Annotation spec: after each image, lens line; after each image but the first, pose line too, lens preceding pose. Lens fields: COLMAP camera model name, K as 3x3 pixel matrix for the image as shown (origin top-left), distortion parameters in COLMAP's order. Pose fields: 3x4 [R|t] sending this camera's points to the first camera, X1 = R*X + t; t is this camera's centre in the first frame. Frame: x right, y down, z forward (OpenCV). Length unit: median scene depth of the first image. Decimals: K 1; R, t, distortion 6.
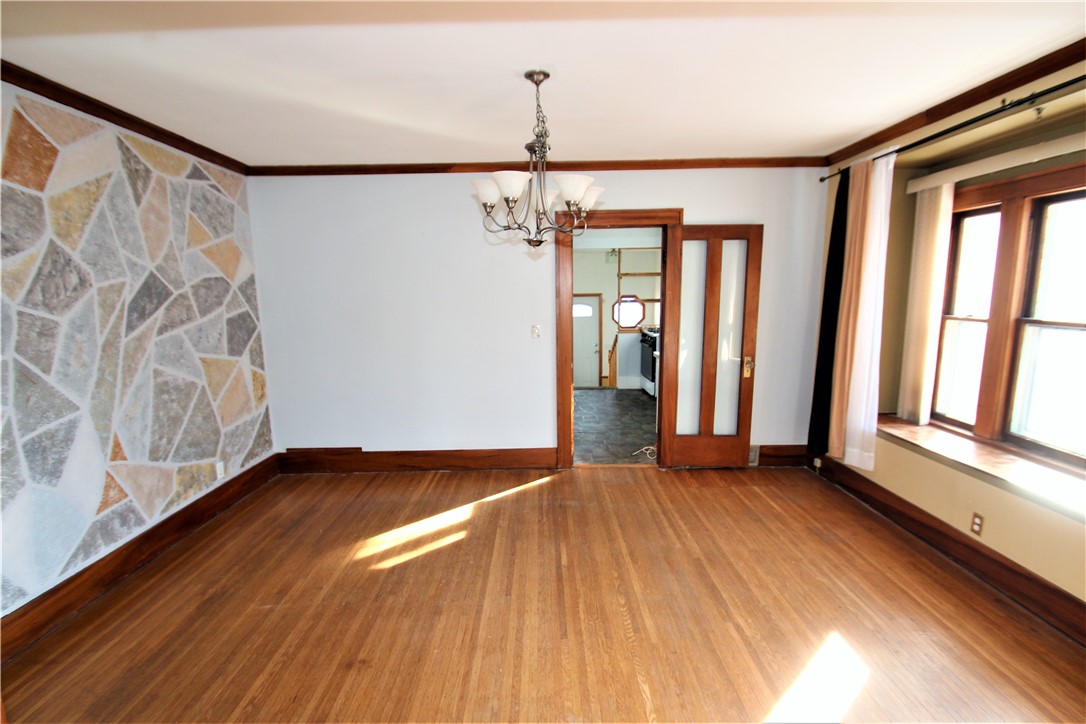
lens RADIAL K [[503.9, 0, 544.1], [0, 503.9, 375.8], [0, 0, 1]] dist [0.000489, -0.006939]
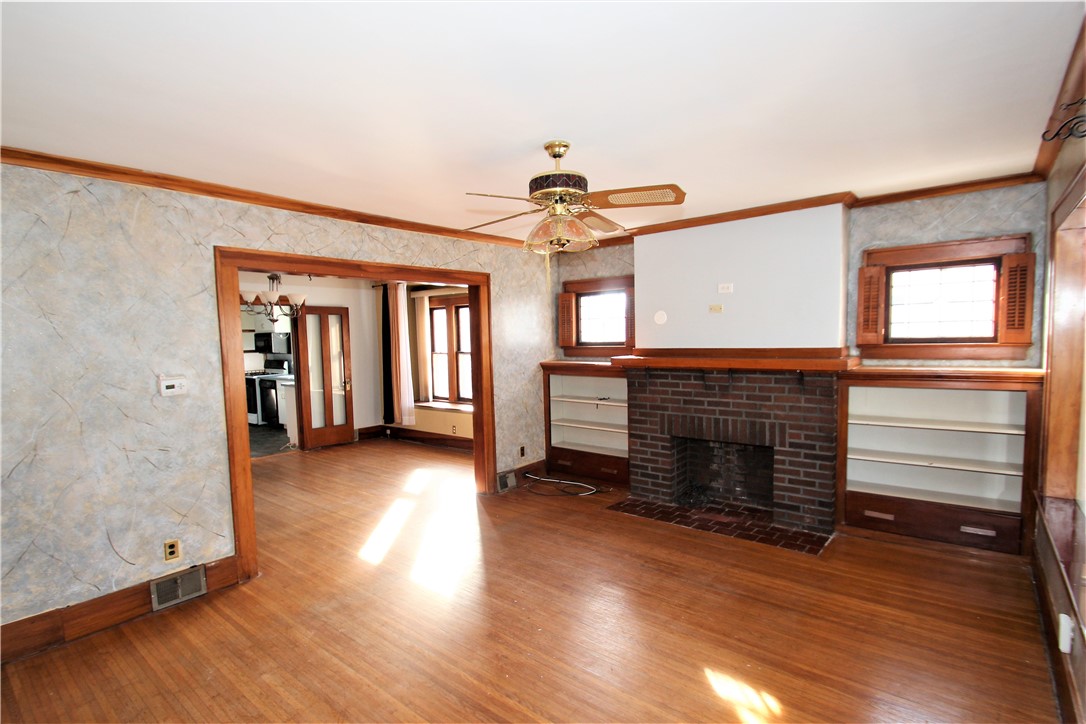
lens RADIAL K [[527.0, 0, 538.0], [0, 527.0, 369.9], [0, 0, 1]] dist [0.005162, 0.000449]
pose [[0.631331, -0.048215, 0.774013, -0.717923], [0.143357, 0.988120, -0.055378, 0.153304], [-0.762148, 0.145922, 0.630743, -0.818514]]
